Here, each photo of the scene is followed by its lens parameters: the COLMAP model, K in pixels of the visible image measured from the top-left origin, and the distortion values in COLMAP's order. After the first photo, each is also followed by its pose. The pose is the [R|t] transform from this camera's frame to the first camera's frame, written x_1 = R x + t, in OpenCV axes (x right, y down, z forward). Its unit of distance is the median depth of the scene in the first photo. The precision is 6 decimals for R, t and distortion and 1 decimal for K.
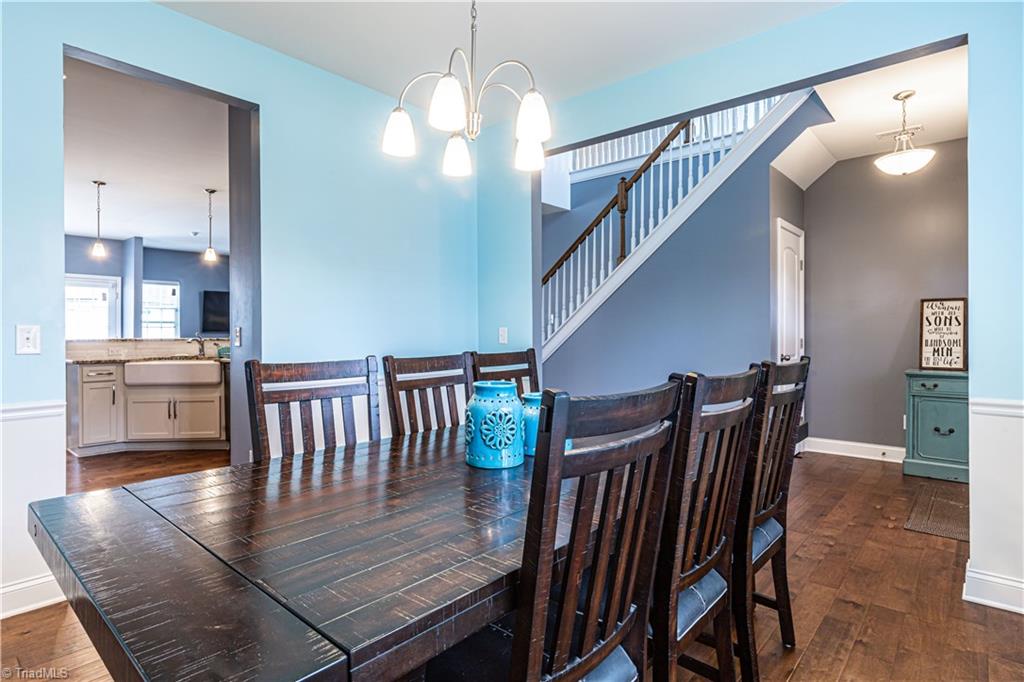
lens RADIAL K [[531.7, 0, 489.7], [0, 531.7, 338.2], [0, 0, 1]] dist [-0.003398, -0.000530]
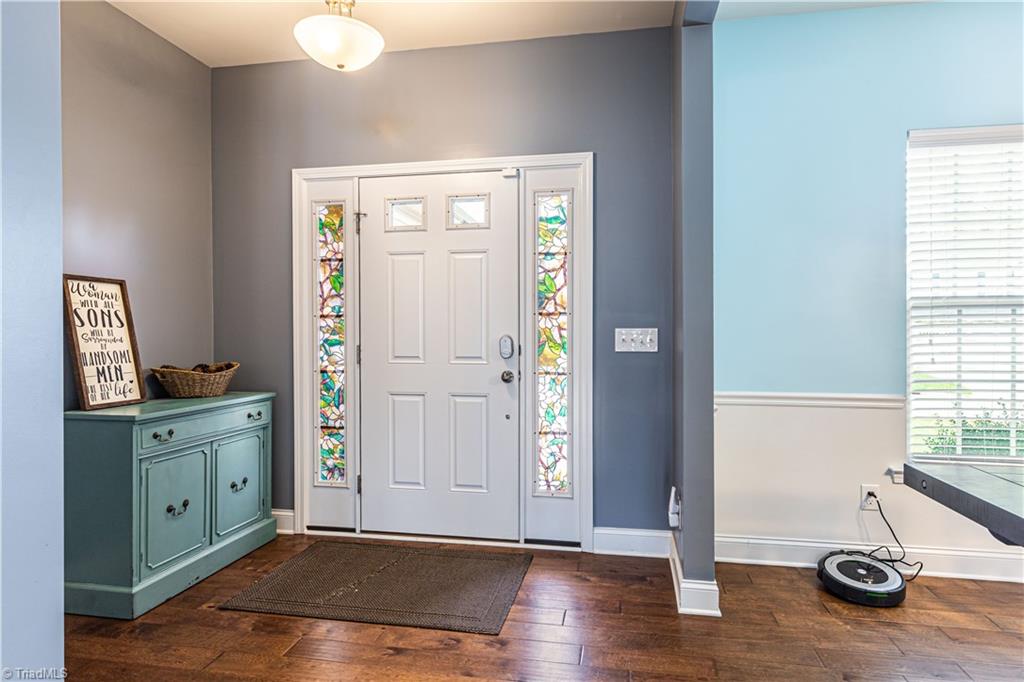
lens RADIAL K [[558.2, 0, 512.0], [0, 558.2, 341.0], [0, 0, 1]] dist [0.001233, 0.000265]
pose [[-0.545394, -0.003784, 0.838171, 0.134556], [0.013045, 0.999830, 0.013002, -0.010794], [-0.838078, 0.018026, -0.545252, 0.965147]]
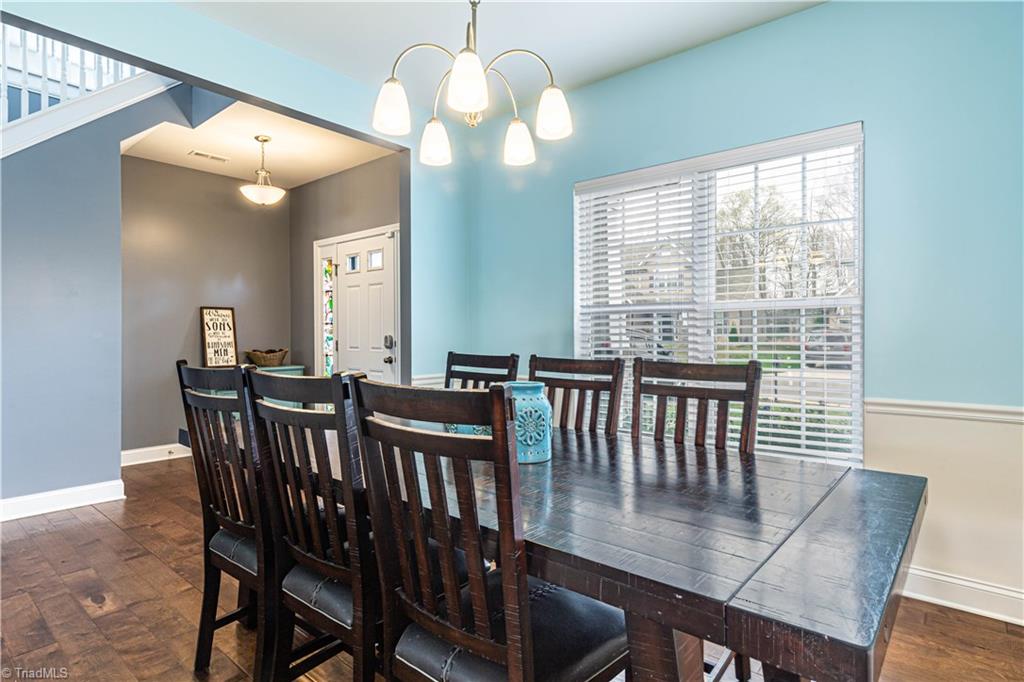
lens RADIAL K [[558.2, 0, 512.0], [0, 558.2, 341.0], [0, 0, 1]] dist [0.001233, 0.000265]
pose [[-0.032682, -0.008651, 0.999428, -0.410088], [0.011623, 0.999892, 0.009035, -0.003511], [-0.999398, 0.011912, -0.032578, 0.392164]]
